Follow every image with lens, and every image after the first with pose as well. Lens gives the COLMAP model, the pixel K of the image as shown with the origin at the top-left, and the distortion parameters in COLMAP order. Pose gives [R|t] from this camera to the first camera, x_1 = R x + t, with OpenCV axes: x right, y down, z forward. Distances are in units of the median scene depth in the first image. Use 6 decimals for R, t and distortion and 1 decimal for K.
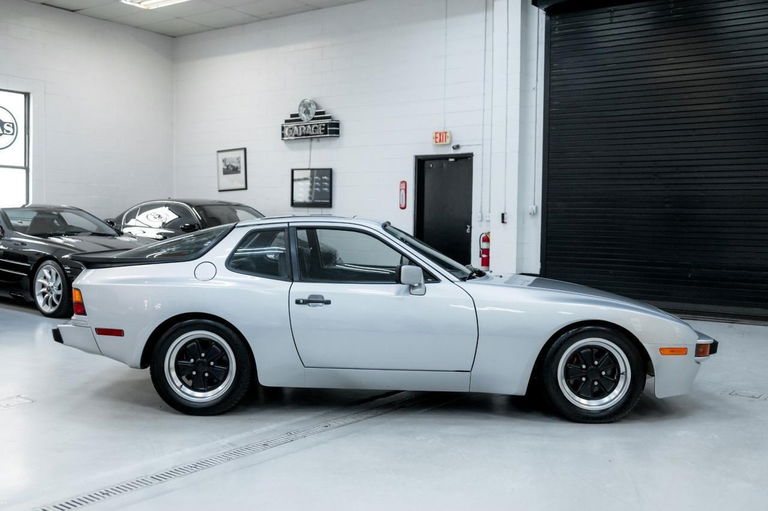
lens RADIAL K [[787.9, 0, 384.0], [0, 787.9, 255.5], [0, 0, 1]] dist [0.001037, 0.002794]
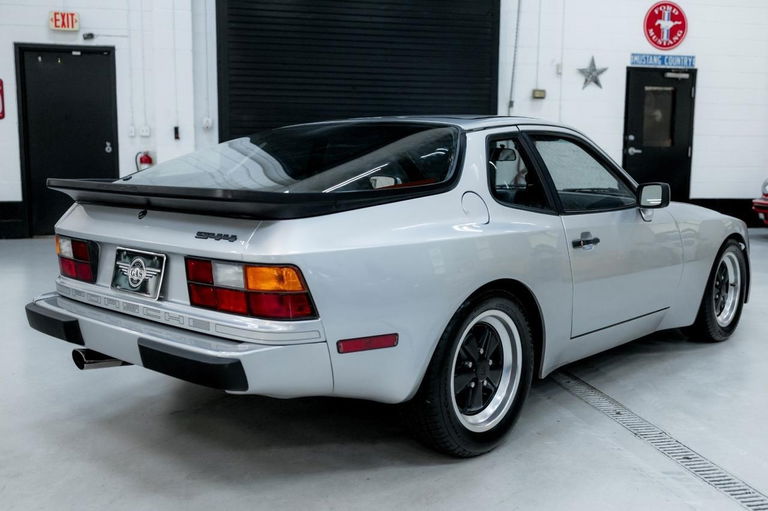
lens RADIAL K [[787.9, 0, 384.0], [0, 787.9, 255.5], [0, 0, 1]] dist [0.001037, 0.002794]
pose [[0.645955, -0.106327, 0.755935, -0.318072], [0.034325, 0.993296, 0.110382, -0.004908], [-0.762604, -0.045354, 0.645274, 0.305394]]
